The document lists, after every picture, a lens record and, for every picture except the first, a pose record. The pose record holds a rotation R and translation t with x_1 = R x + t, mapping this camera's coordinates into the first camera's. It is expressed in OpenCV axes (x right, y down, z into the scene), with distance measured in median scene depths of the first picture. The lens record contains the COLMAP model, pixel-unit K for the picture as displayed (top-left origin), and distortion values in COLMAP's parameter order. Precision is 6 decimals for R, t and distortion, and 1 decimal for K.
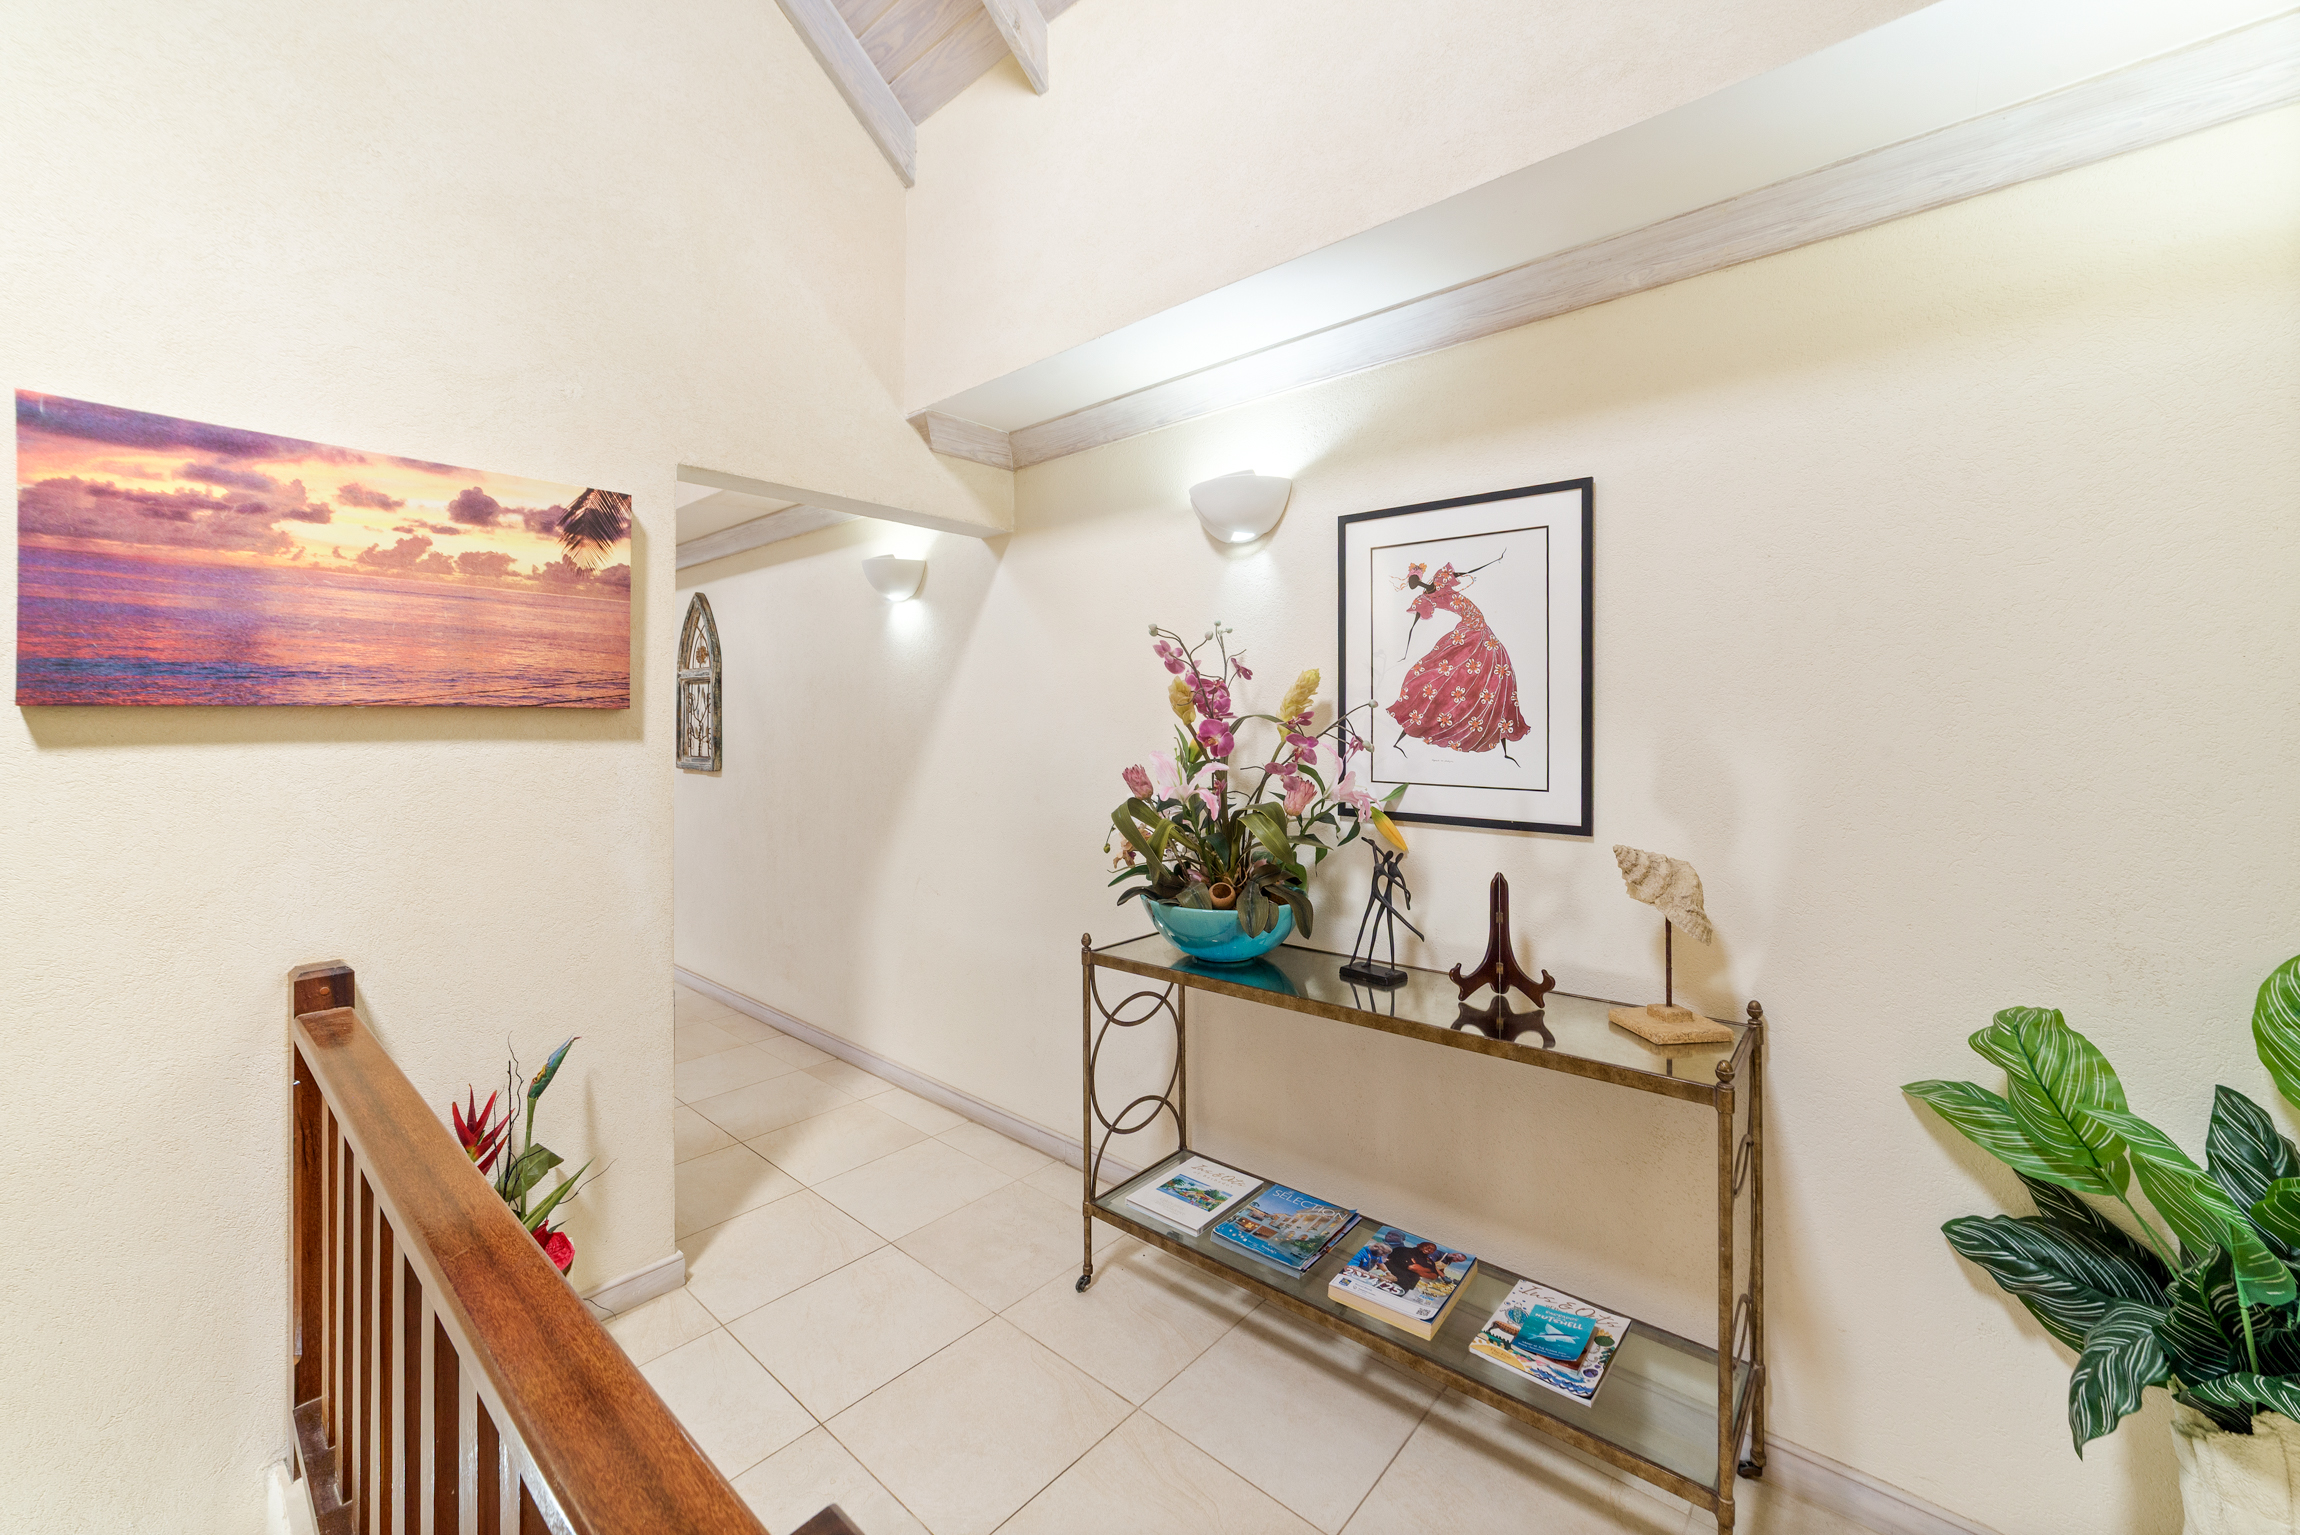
lens RADIAL K [[893.1, 0, 1148.0], [0, 893.1, 743.6], [0, 0, 1]] dist [-0.018366, 0.005428]
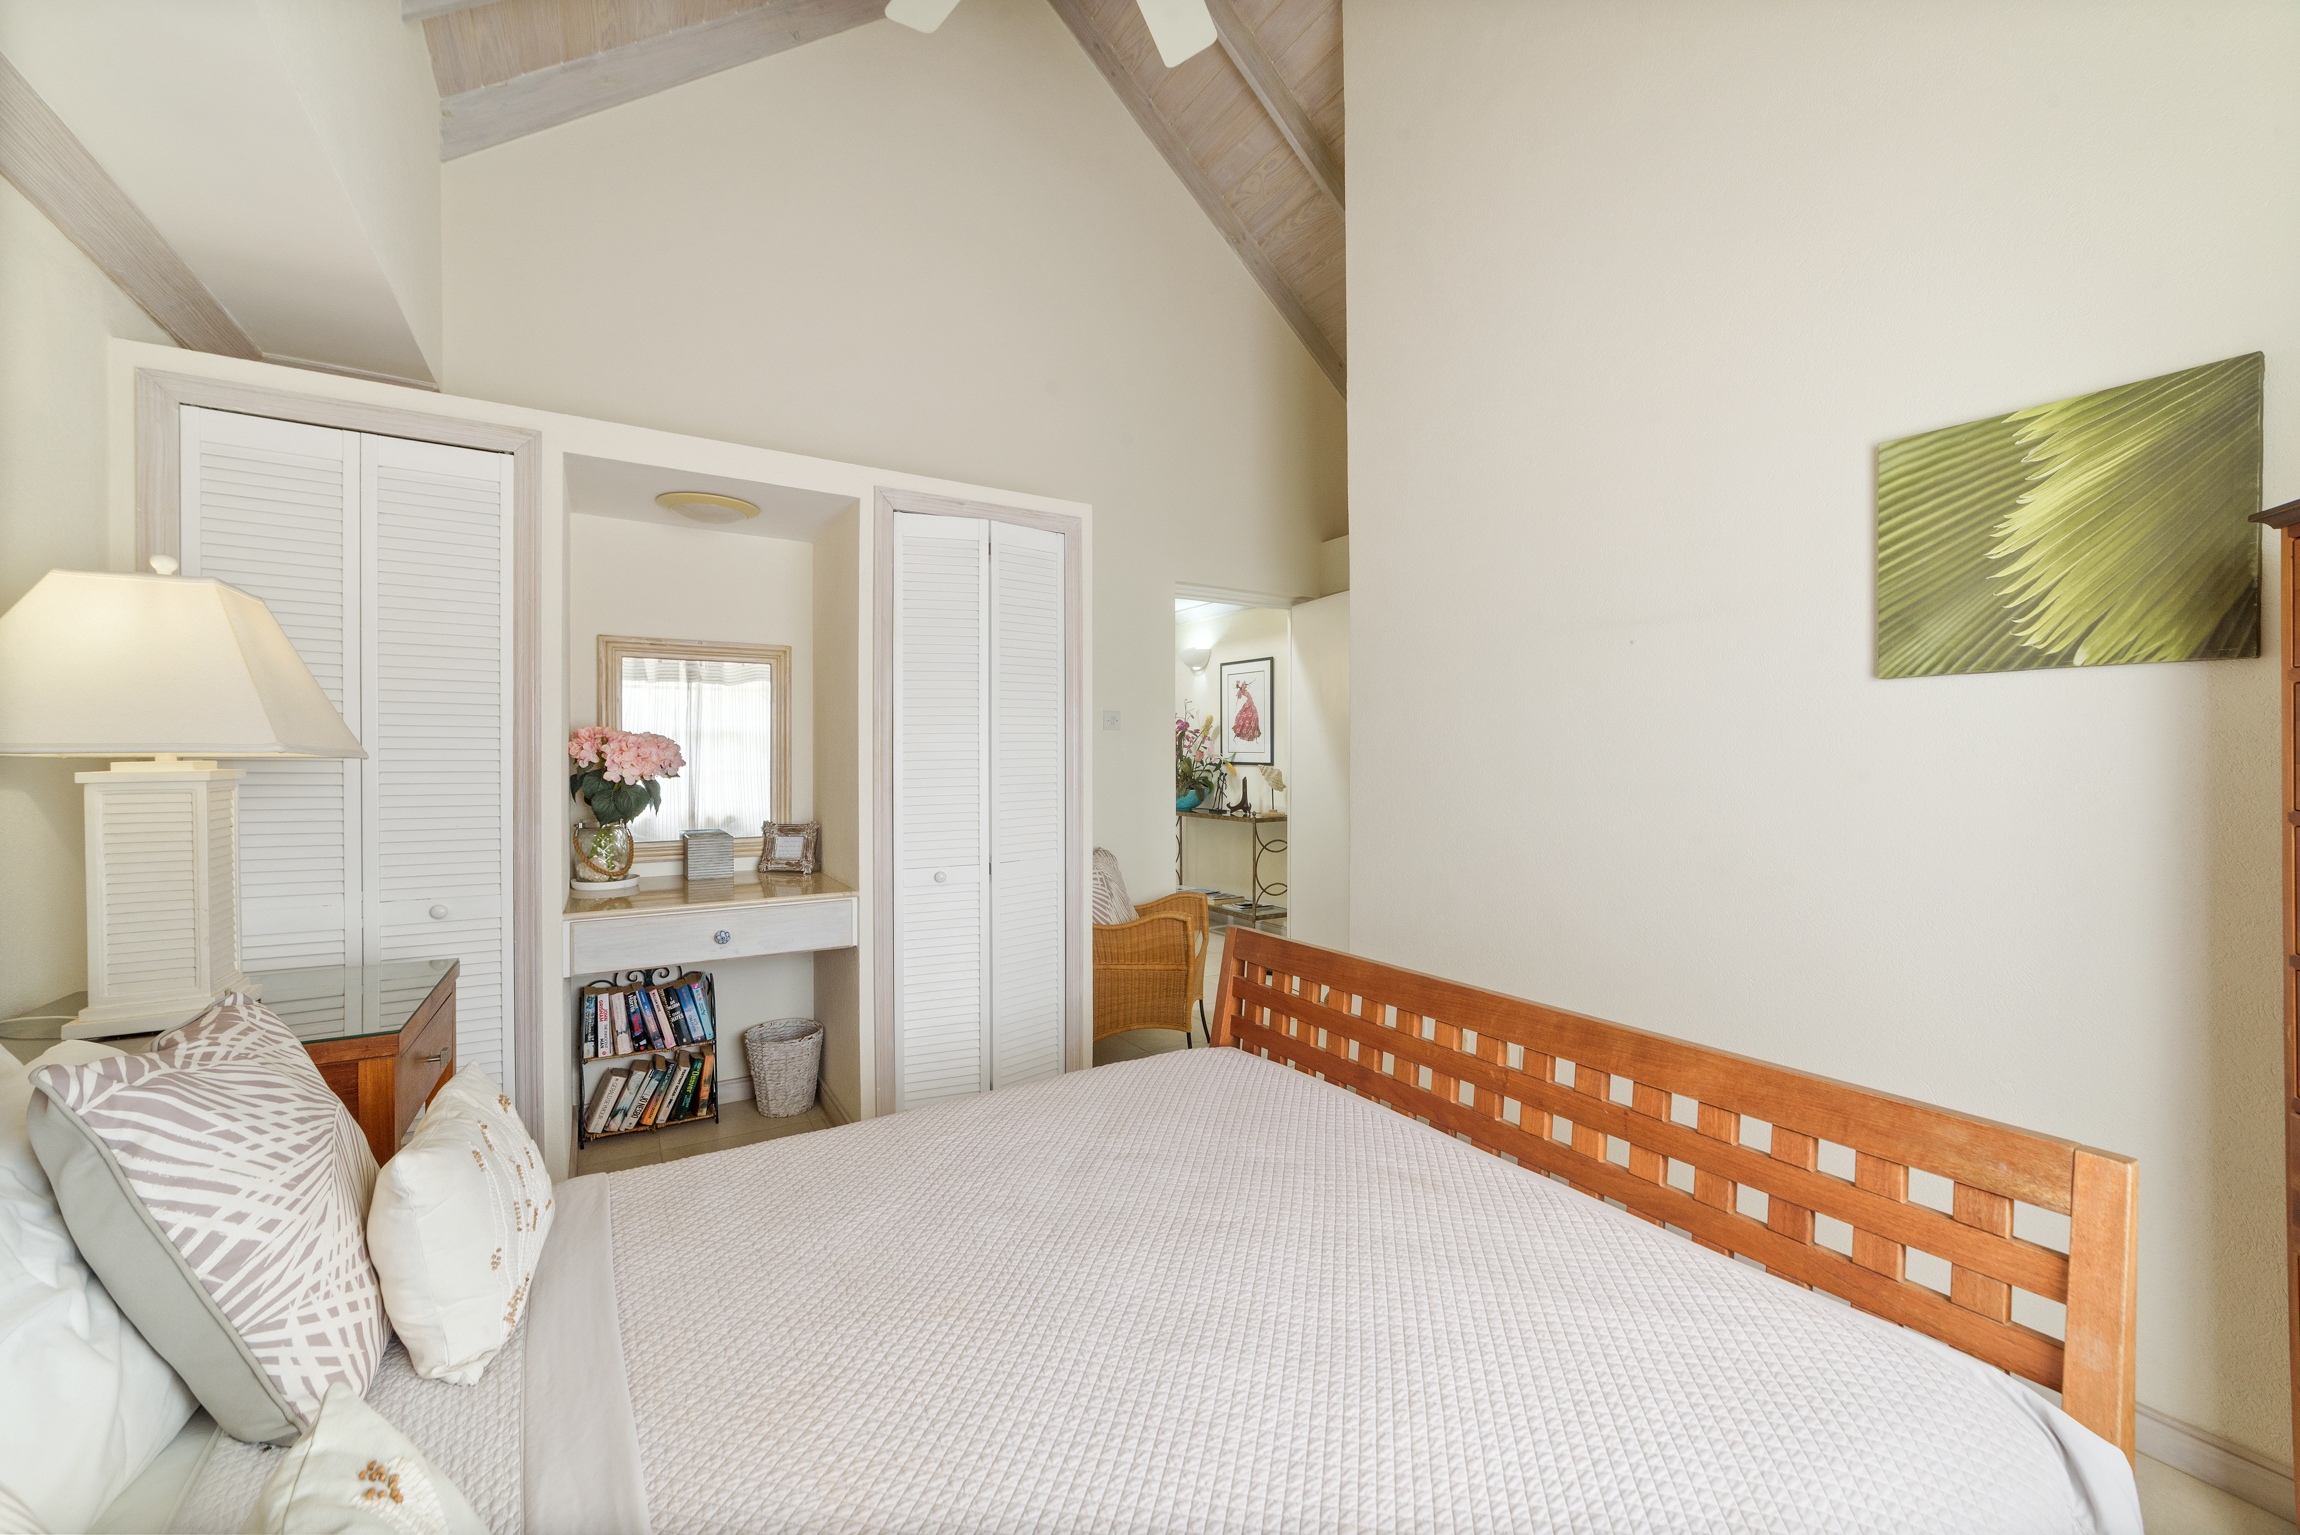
lens RADIAL K [[893.1, 0, 1145.3], [0, 893.1, 759.2], [0, 0, 1]] dist [-0.018366, 0.005428]
pose [[0.950676, -0.004907, -0.310148, 0.963434], [0.005622, 0.999983, 0.001412, 0.064188], [0.310136, -0.003086, 0.950687, -2.056216]]
